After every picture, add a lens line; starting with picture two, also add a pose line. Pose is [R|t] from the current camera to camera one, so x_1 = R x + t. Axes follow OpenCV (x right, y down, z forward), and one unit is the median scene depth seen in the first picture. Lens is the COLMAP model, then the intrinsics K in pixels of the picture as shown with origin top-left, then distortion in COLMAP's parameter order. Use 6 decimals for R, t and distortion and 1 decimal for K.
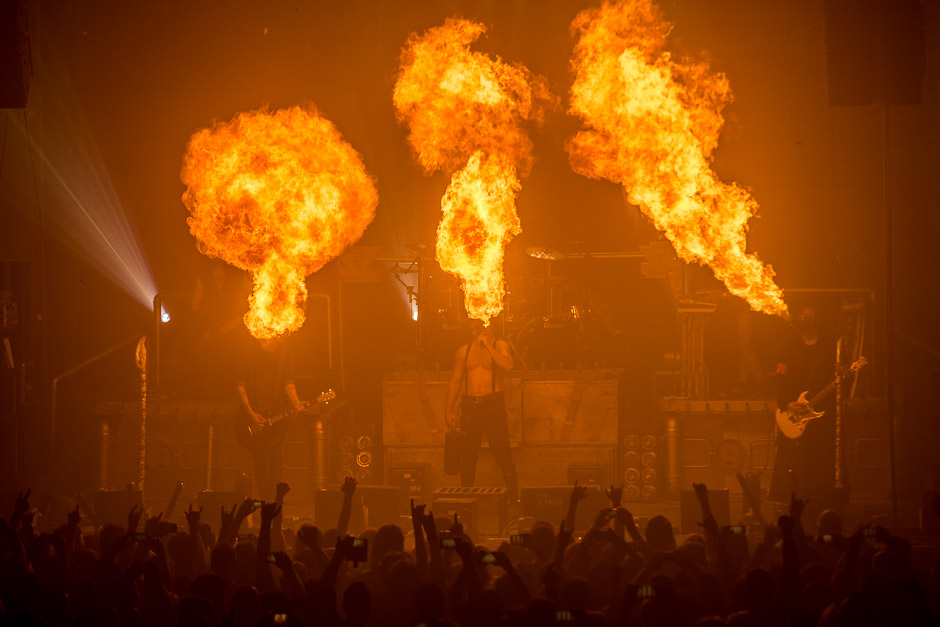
lens RADIAL K [[3855.0, 0, 473.1], [0, 3855.0, 317.3], [0, 0, 1]] dist [0.455651, 0.000000]
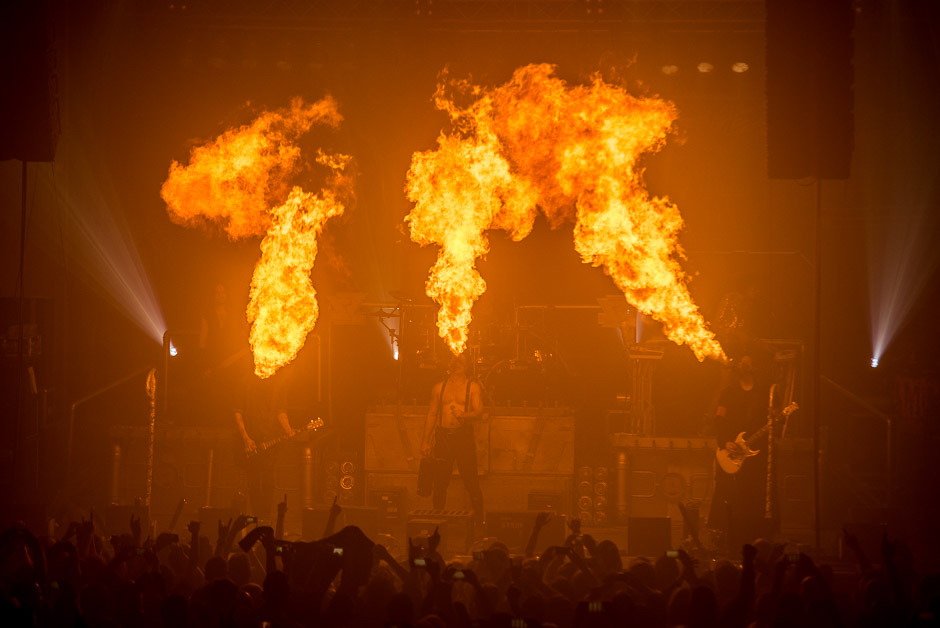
lens RADIAL K [[3855.0, 0, 472.5], [0, 3855.0, 307.6], [0, 0, 1]] dist [0.455651, 0.000000]
pose [[0.999687, 0.024866, 0.002848, 0.003699], [-0.024841, 0.999654, -0.008593, -0.005275], [-0.003061, 0.008520, 0.999959, -0.122924]]
